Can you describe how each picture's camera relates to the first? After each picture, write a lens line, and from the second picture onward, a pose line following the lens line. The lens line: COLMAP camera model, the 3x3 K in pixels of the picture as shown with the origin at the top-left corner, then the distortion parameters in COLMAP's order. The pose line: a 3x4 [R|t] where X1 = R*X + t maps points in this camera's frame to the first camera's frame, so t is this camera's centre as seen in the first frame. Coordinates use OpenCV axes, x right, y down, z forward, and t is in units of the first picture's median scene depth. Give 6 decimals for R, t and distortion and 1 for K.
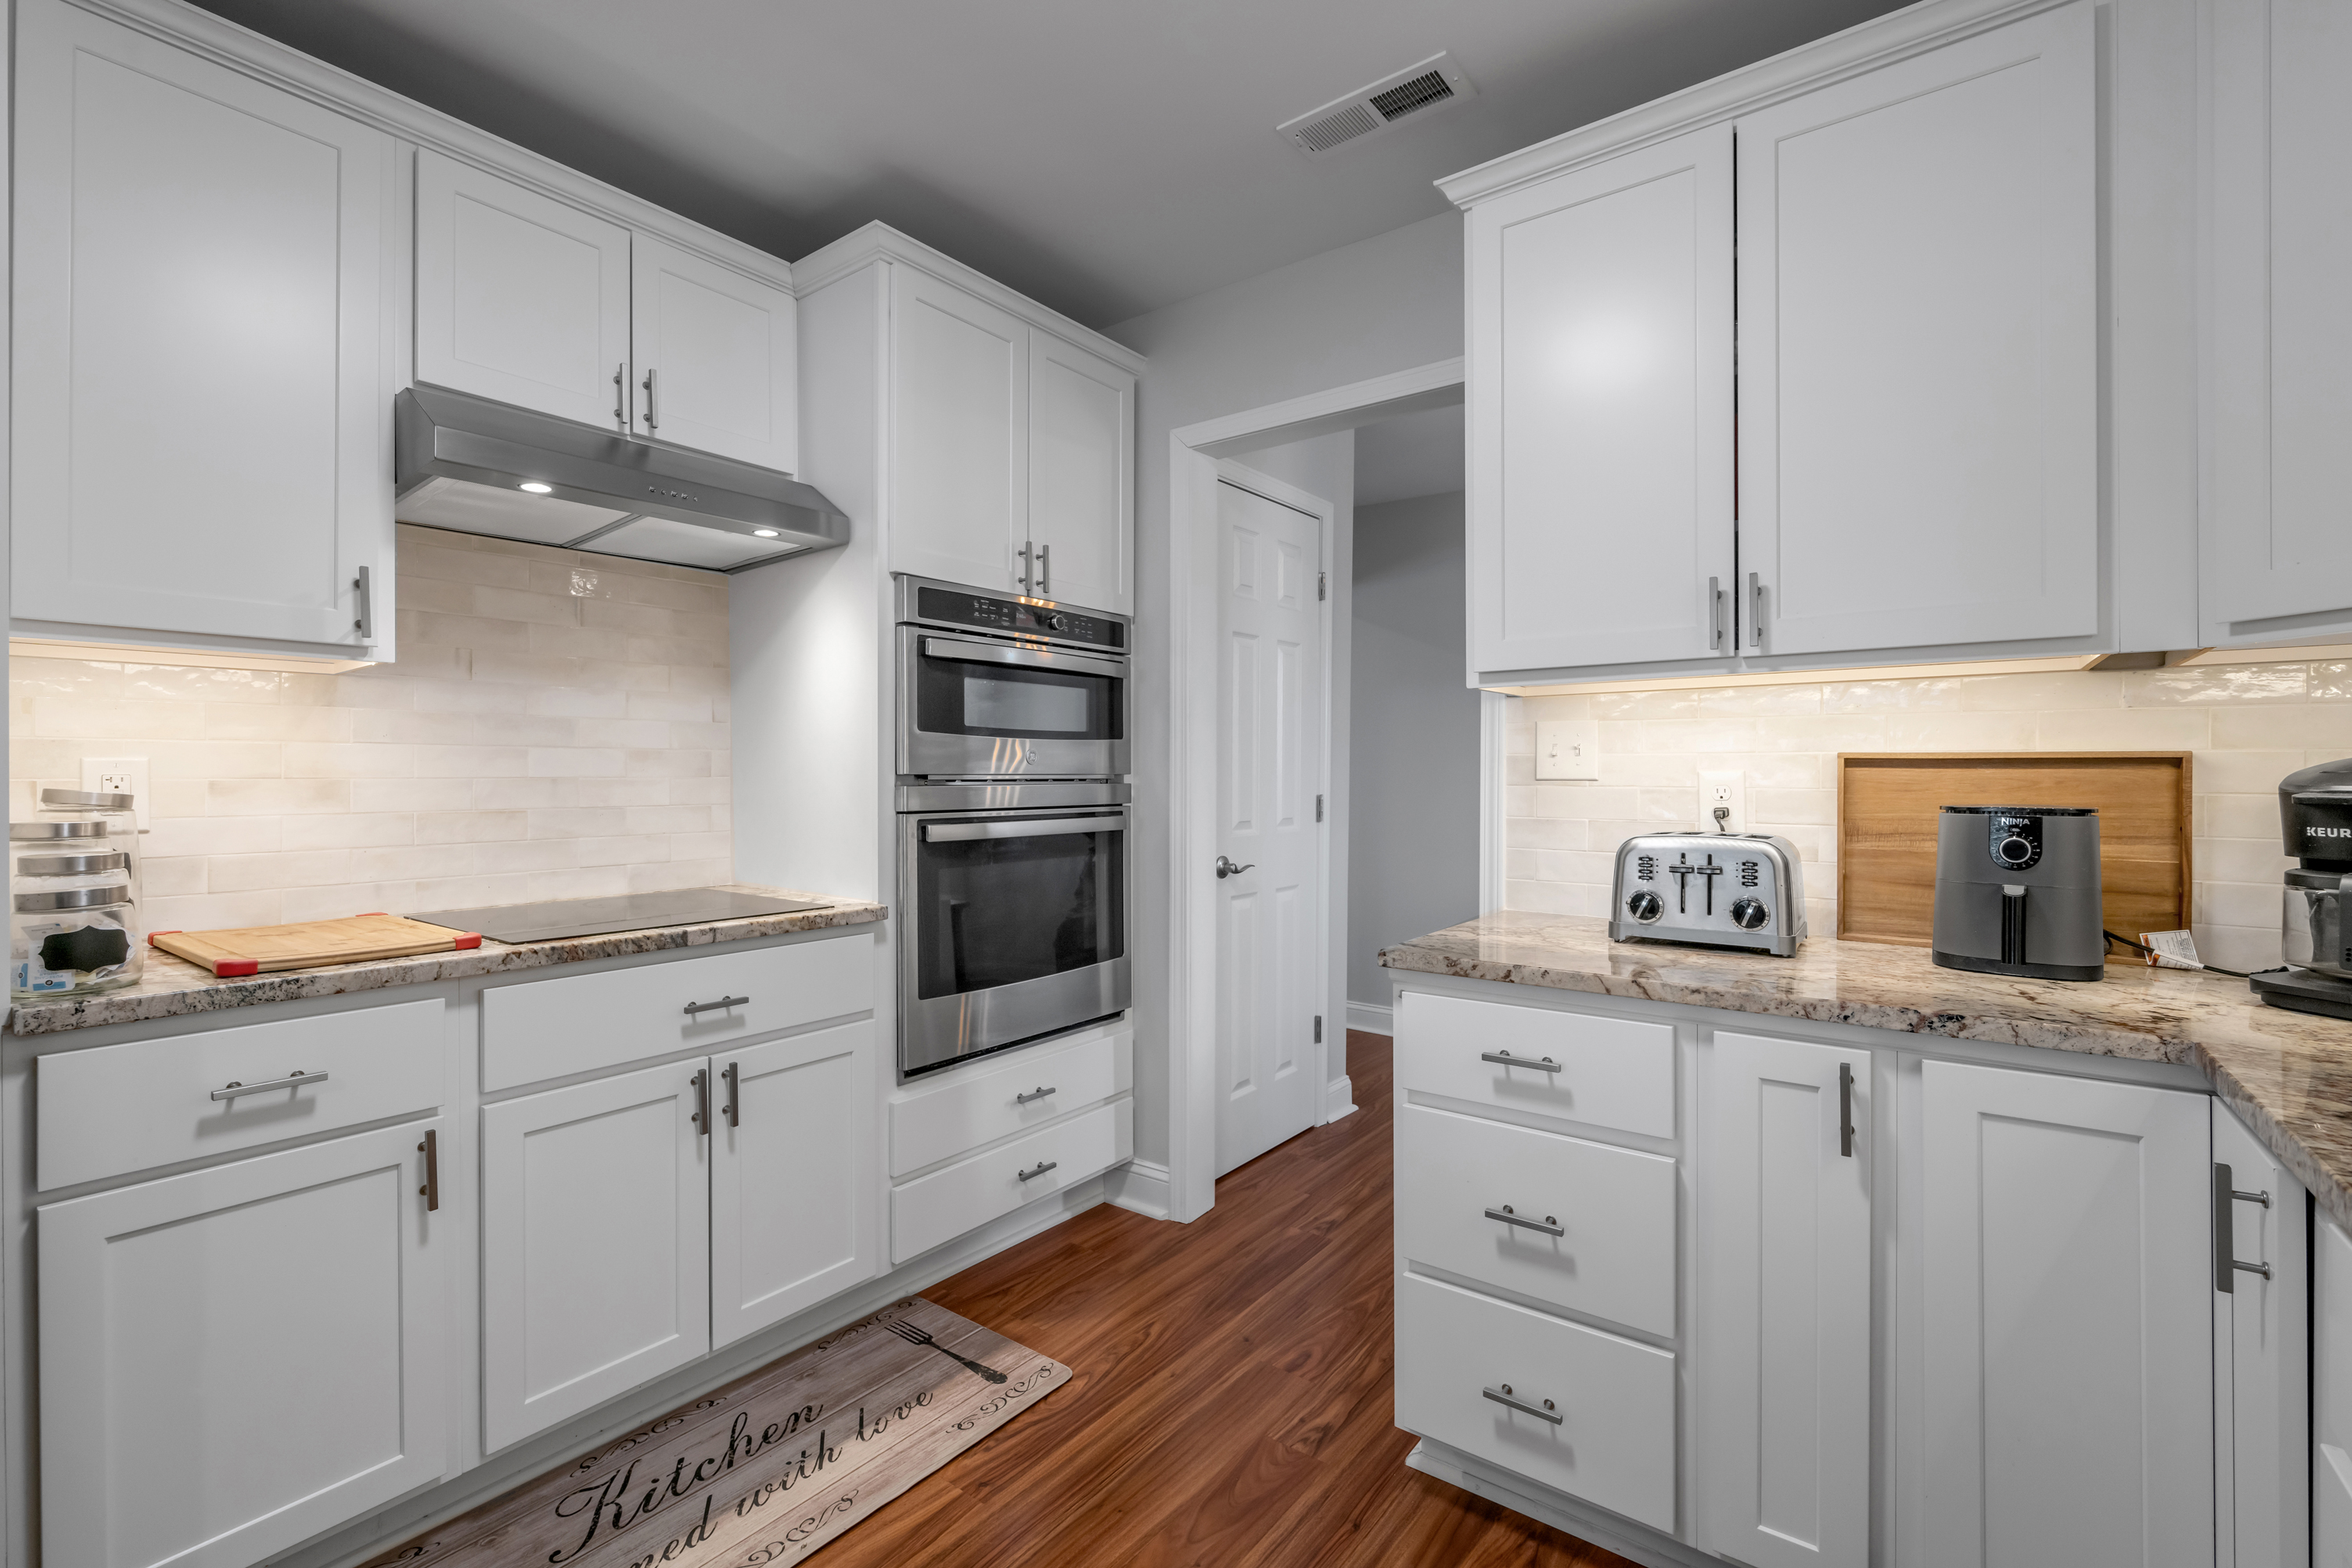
lens RADIAL K [[1022.2, 0, 1179.2], [0, 1022.2, 774.8], [0, 0, 1]] dist [-0.002099, -0.000484]
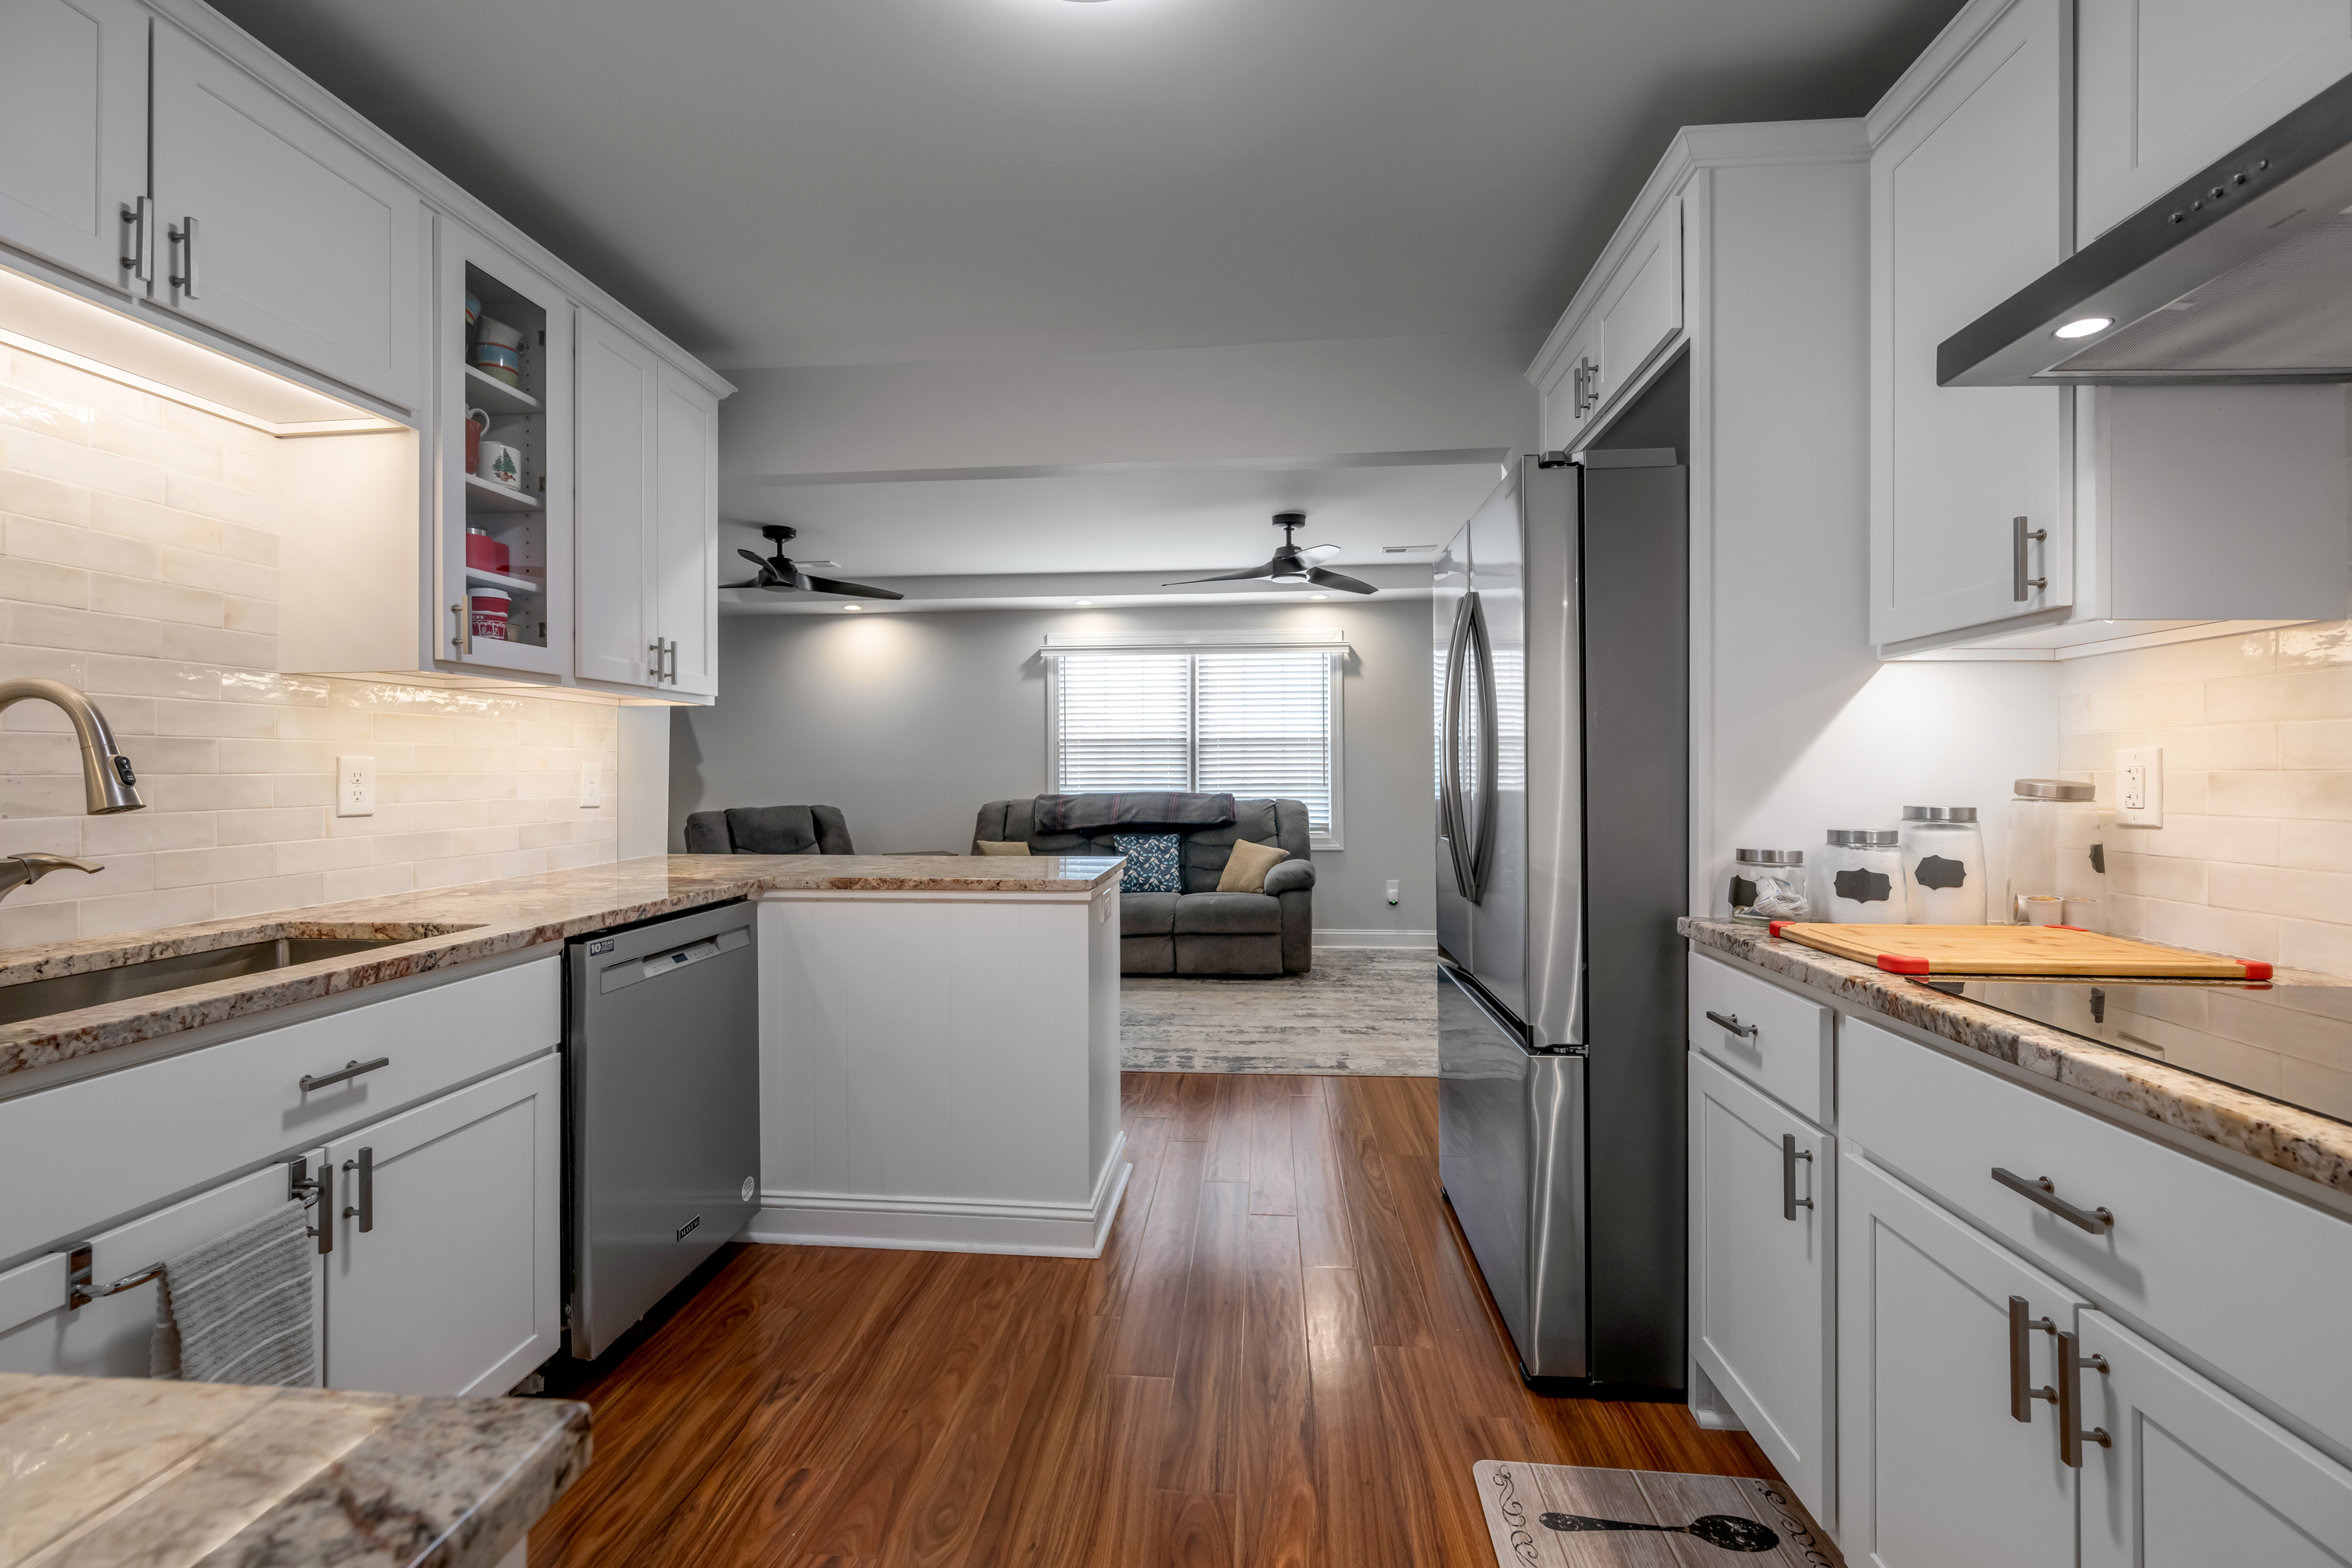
lens RADIAL K [[947.9, 0, 1181.1], [0, 947.9, 764.7], [0, 0, 1]] dist [-0.002354, -0.000448]
pose [[-0.850257, -0.005922, -0.526335, 0.182060], [-0.000711, 0.999949, -0.010101, 0.008187], [0.526368, -0.008215, -0.850217, 1.189716]]
